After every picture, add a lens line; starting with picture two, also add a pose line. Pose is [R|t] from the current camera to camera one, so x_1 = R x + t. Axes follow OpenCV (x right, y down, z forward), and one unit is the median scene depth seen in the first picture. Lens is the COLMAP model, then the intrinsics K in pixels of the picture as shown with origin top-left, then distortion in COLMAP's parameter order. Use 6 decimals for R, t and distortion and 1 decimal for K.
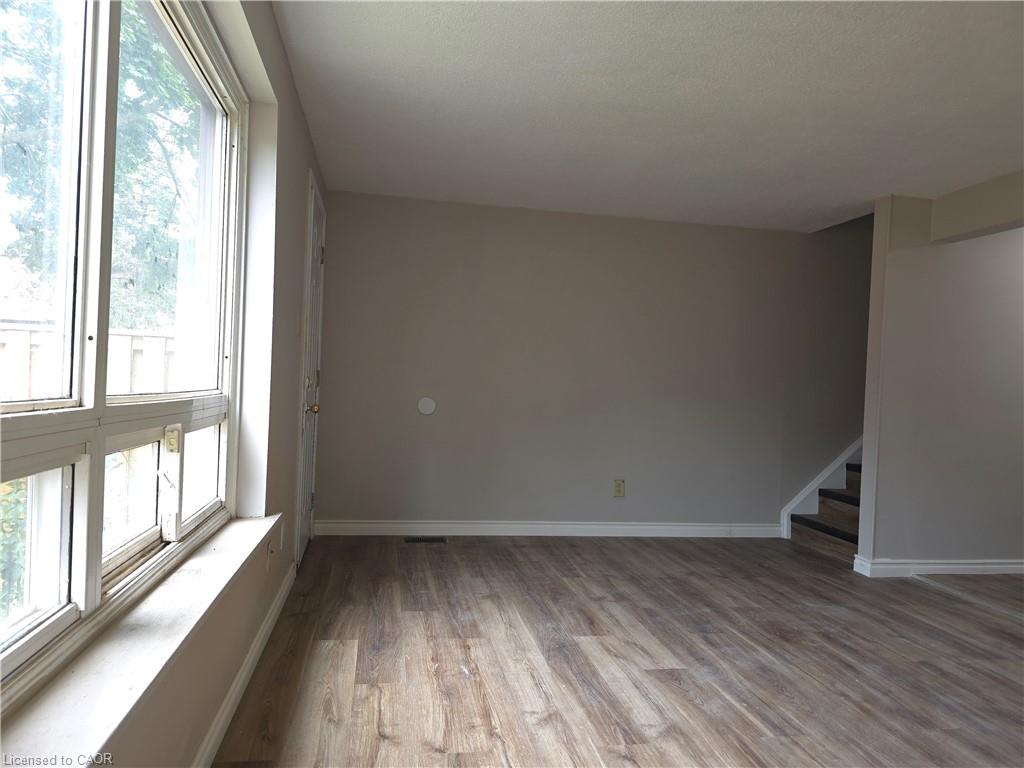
lens RADIAL K [[692.2, 0, 503.4], [0, 692.2, 383.3], [0, 0, 1]] dist [-0.011152, -0.007217]
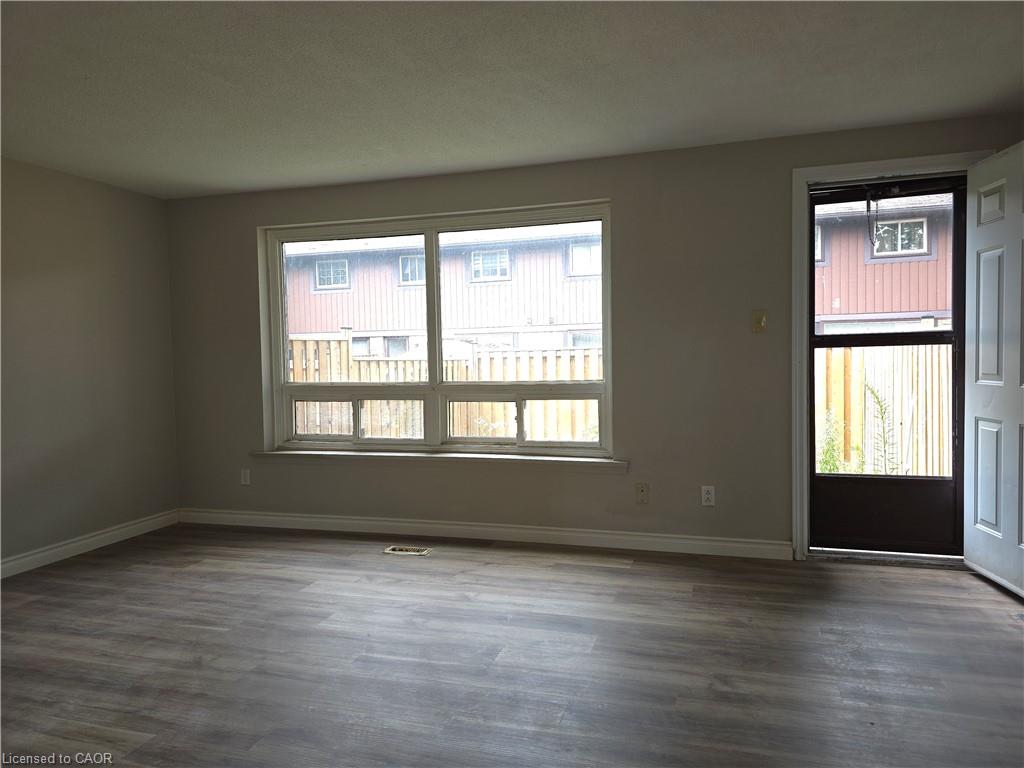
lens RADIAL K [[692.2, 0, 507.8], [0, 692.2, 382.6], [0, 0, 1]] dist [-0.011152, -0.007217]
pose [[-0.454159, 0.009338, -0.890872, 1.166526], [-0.007830, 0.999865, 0.014472, 0.000679], [0.890886, 0.013548, -0.454025, 1.516871]]
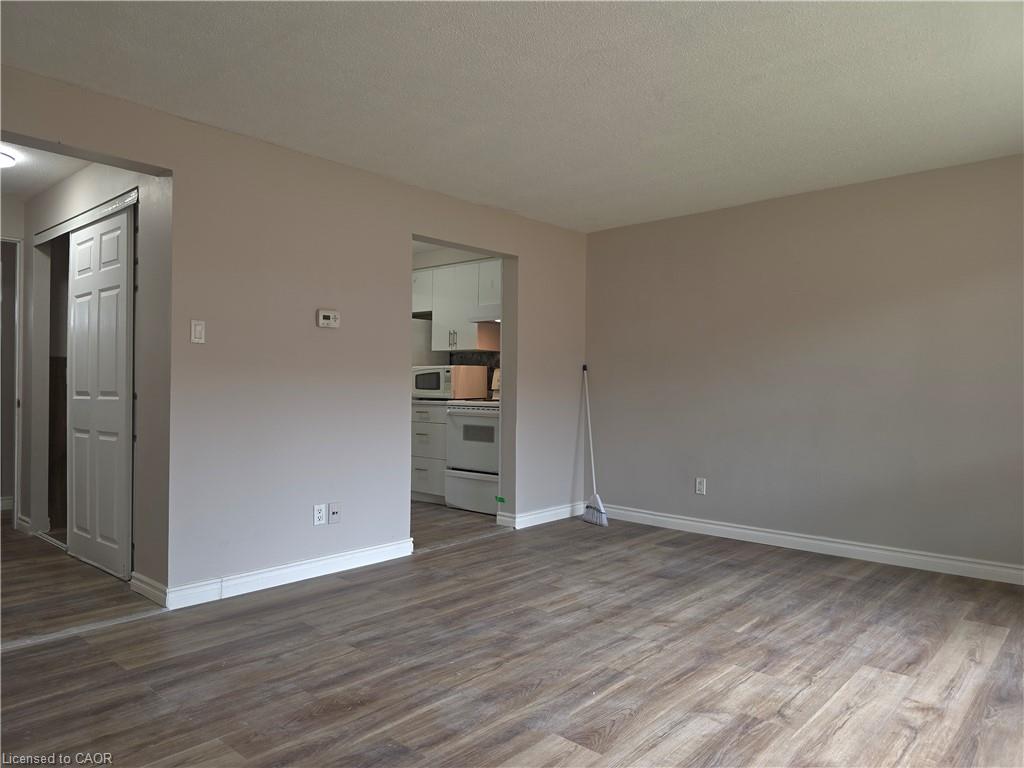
lens RADIAL K [[692.2, 0, 518.3], [0, 692.2, 383.1], [0, 0, 1]] dist [-0.011152, -0.007217]
pose [[-0.615532, -0.042109, 0.786986, -0.309333], [-0.023678, 0.999109, 0.034940, -0.003090], [-0.787756, 0.002873, -0.615980, 1.559880]]
